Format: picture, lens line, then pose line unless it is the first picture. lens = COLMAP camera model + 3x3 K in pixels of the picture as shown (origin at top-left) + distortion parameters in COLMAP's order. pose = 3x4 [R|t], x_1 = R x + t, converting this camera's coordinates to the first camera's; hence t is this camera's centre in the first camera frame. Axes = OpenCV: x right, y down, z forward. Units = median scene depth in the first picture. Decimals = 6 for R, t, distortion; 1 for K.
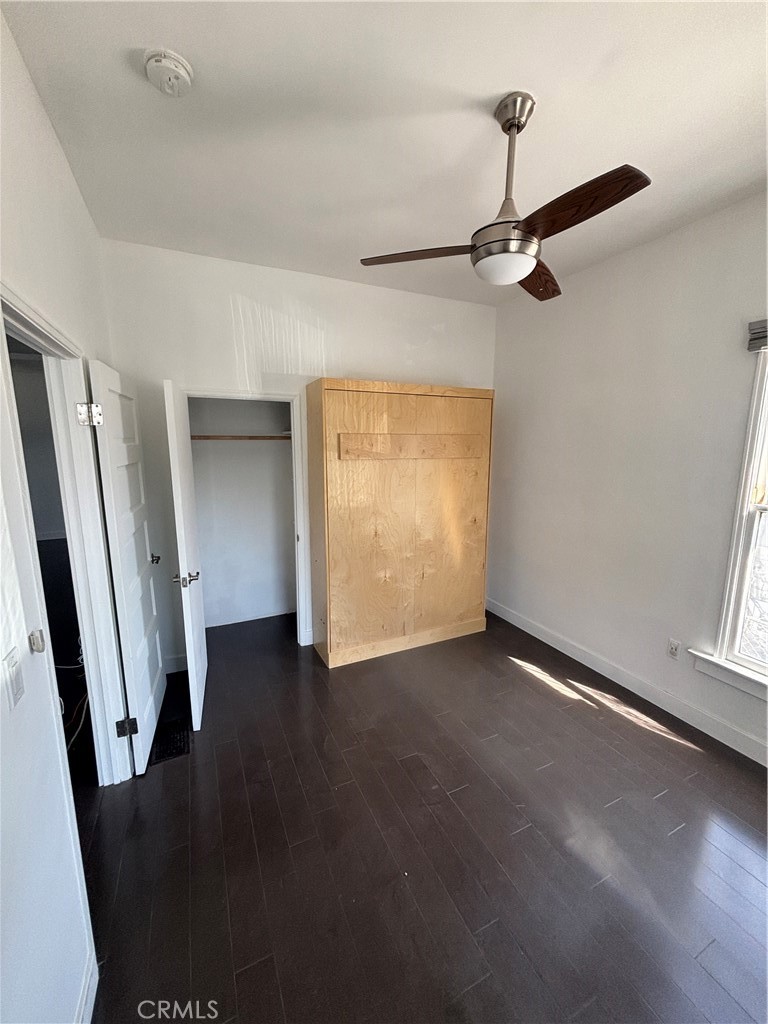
lens RADIAL K [[414.0, 0, 386.6], [0, 414.0, 513.3], [0, 0, 1]] dist [0.000760, 0.000040]
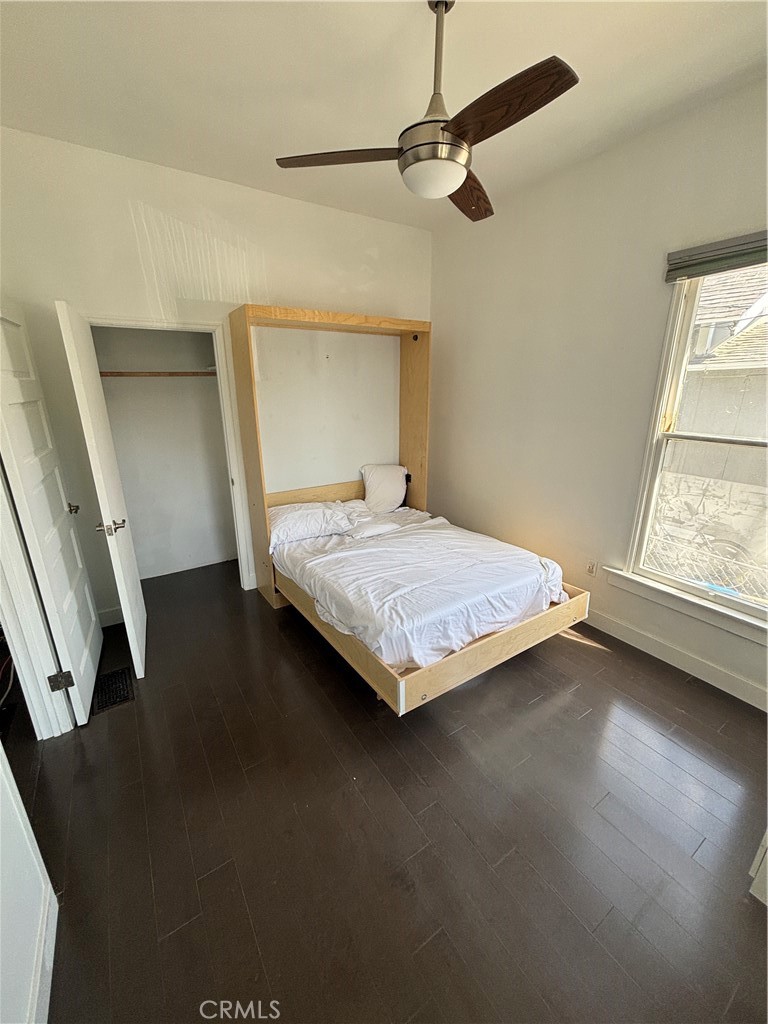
lens RADIAL K [[414.0, 0, 387.2], [0, 414.0, 513.0], [0, 0, 1]] dist [0.000760, 0.000040]
pose [[0.990271, -0.046699, 0.131079, 0.013486], [0.029367, 0.990925, 0.131169, 0.021250], [-0.136015, -0.126044, 0.982656, -0.000984]]
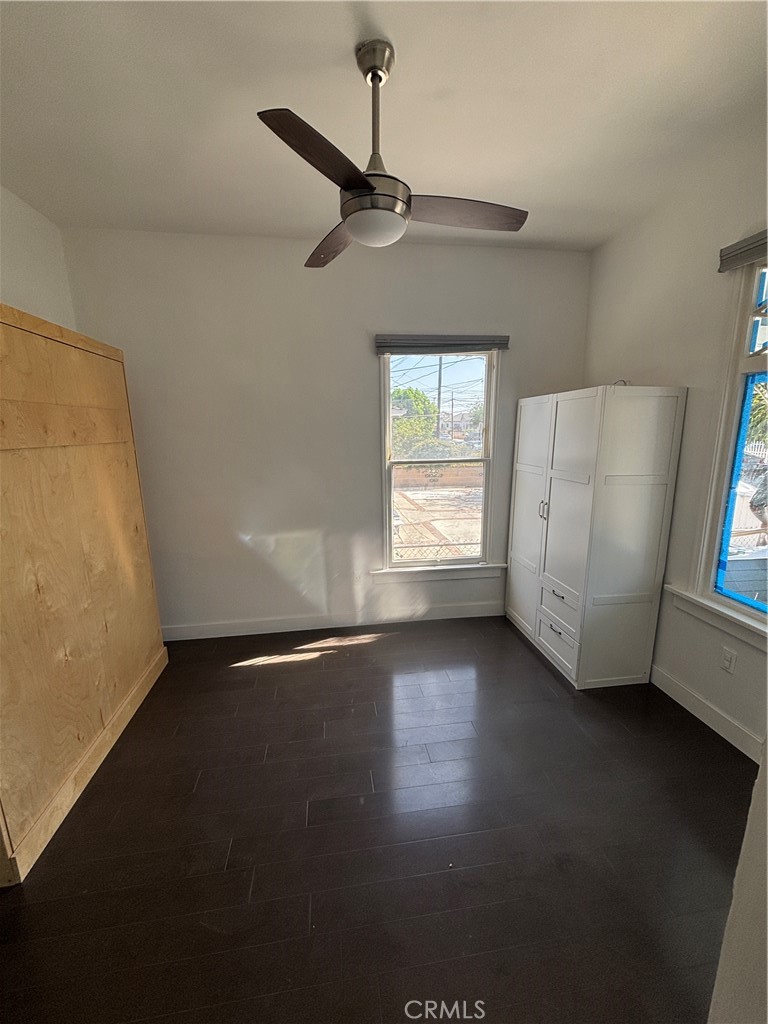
lens RADIAL K [[414.0, 0, 383.2], [0, 414.0, 512.9], [0, 0, 1]] dist [0.000760, 0.000040]
pose [[0.293151, -0.200286, 0.934852, -0.482163], [0.177494, 0.972214, 0.152632, -0.061051], [-0.939446, 0.121187, 0.320555, 0.491214]]
